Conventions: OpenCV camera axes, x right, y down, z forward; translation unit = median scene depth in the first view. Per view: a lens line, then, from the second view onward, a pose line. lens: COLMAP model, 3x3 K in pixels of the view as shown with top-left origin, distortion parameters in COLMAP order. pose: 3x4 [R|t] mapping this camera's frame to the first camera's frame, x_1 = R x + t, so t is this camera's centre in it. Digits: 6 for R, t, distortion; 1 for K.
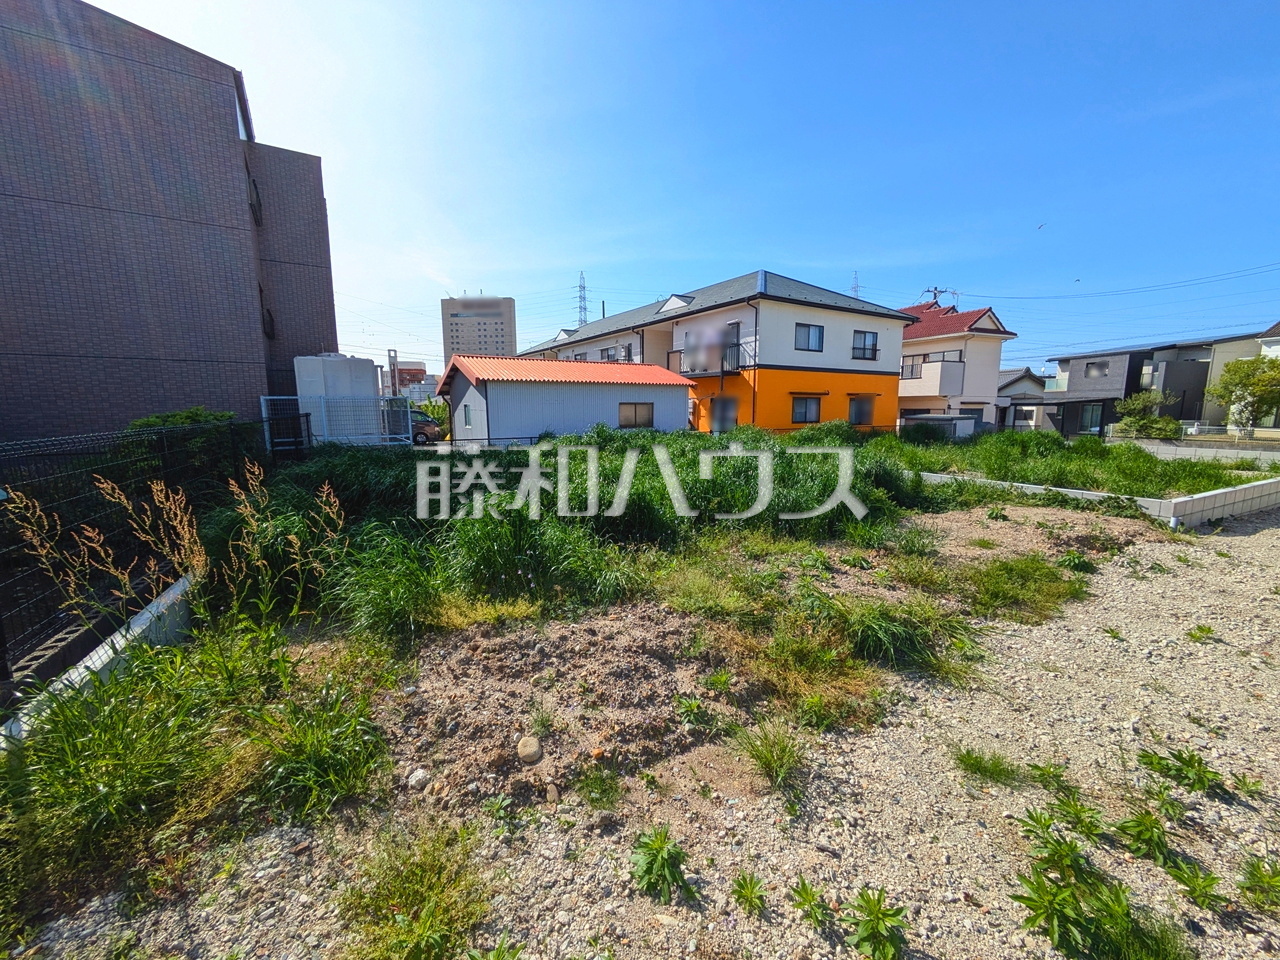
lens RADIAL K [[507.5, 0, 640.0], [0, 507.5, 480.0], [0, 0, 1]] dist [0.002185, 0.000722]
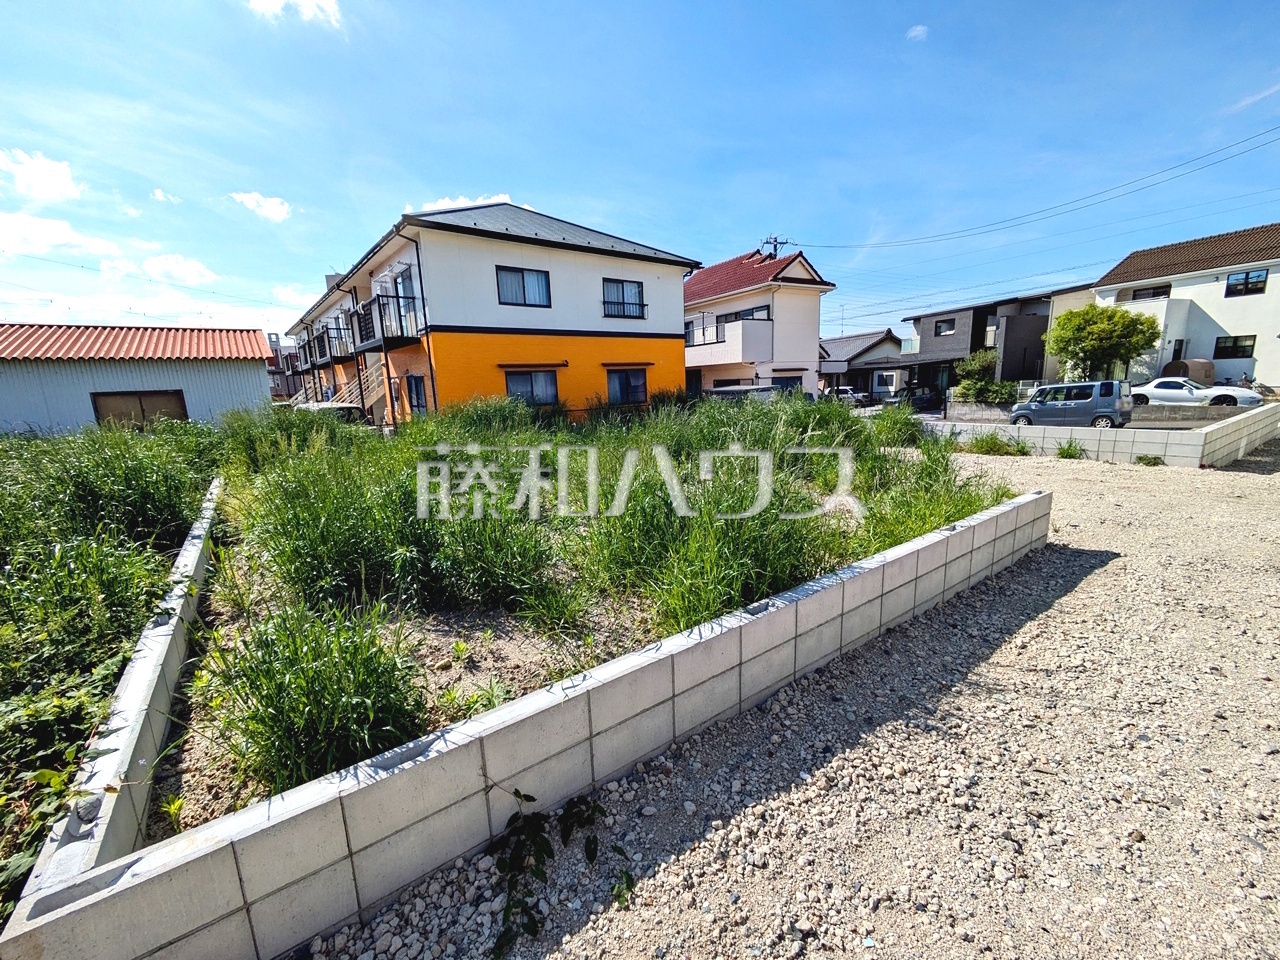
lens RADIAL K [[507.7, 0, 638.5], [0, 507.7, 483.4], [0, 0, 1]] dist [-0.000909, 0.000672]
pose [[0.990889, -0.064164, 0.118418, 0.398204], [0.058190, 0.996885, 0.053235, -0.032867], [-0.121465, -0.045859, 0.991536, 0.260034]]
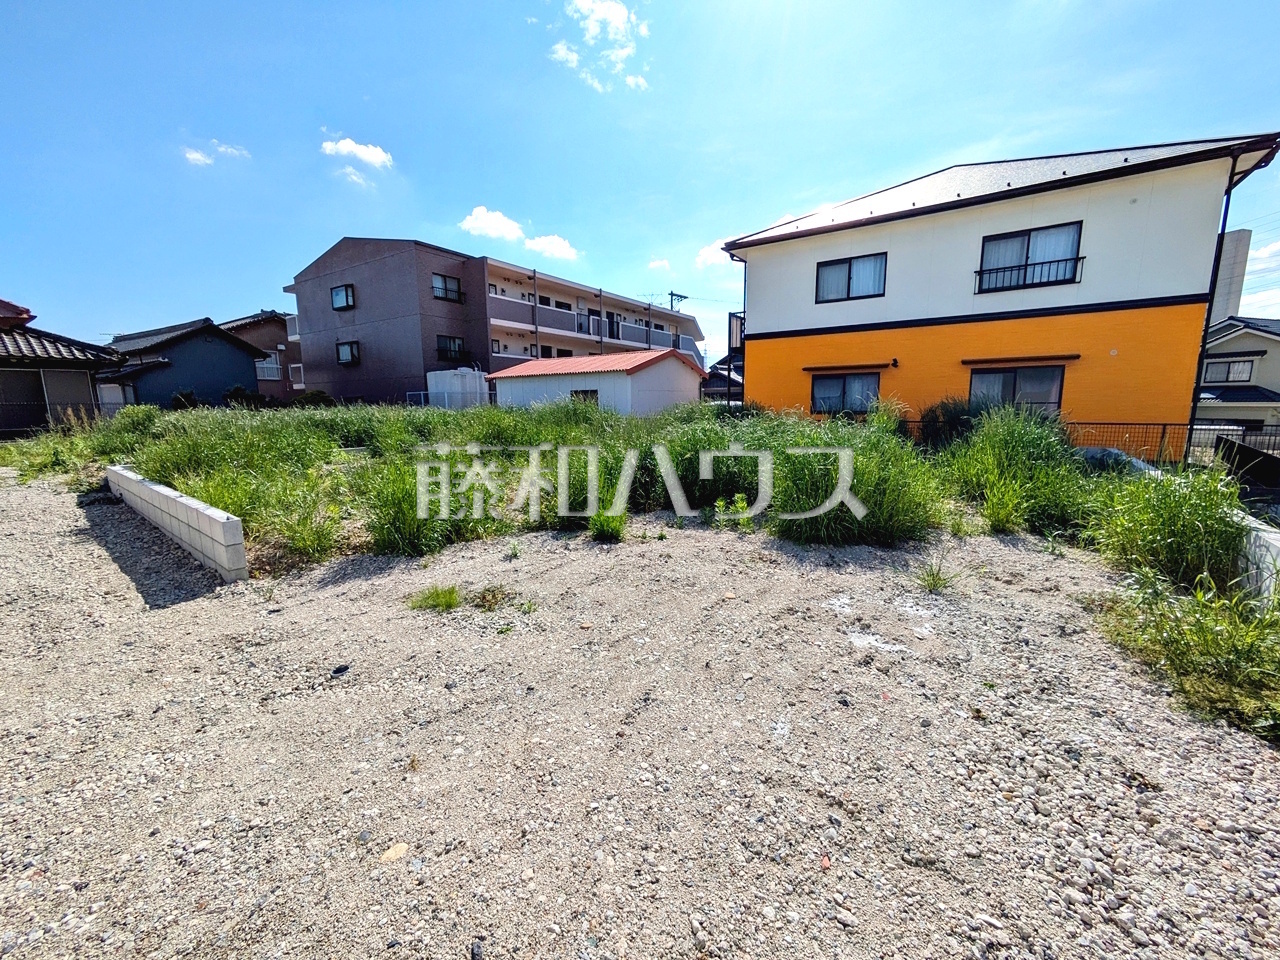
lens RADIAL K [[507.4, 0, 639.3], [0, 507.4, 482.5], [0, 0, 1]] dist [-0.000286, 0.000961]
pose [[0.408520, 0.137683, -0.902305, 0.847964], [-0.120860, 0.988013, 0.096042, -0.059439], [0.904712, 0.069818, 0.420263, 0.524586]]
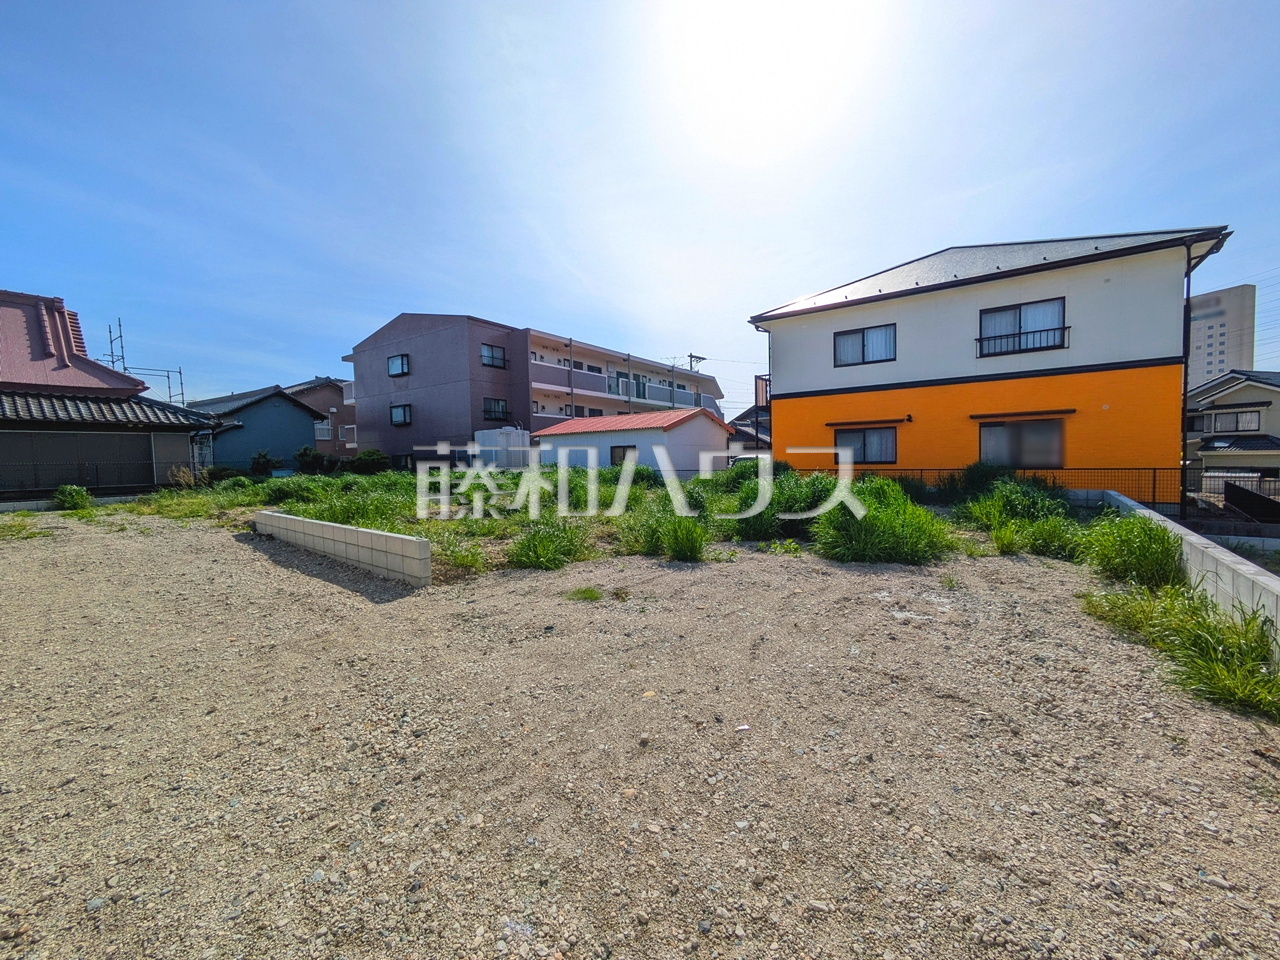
lens RADIAL K [[507.4, 0, 639.3], [0, 507.4, 482.5], [0, 0, 1]] dist [-0.000286, 0.000961]
pose [[0.382159, 0.035846, -0.923401, 0.898692], [-0.112355, 0.993637, -0.007927, -0.047709], [0.917241, 0.106778, 0.383755, 0.462268]]
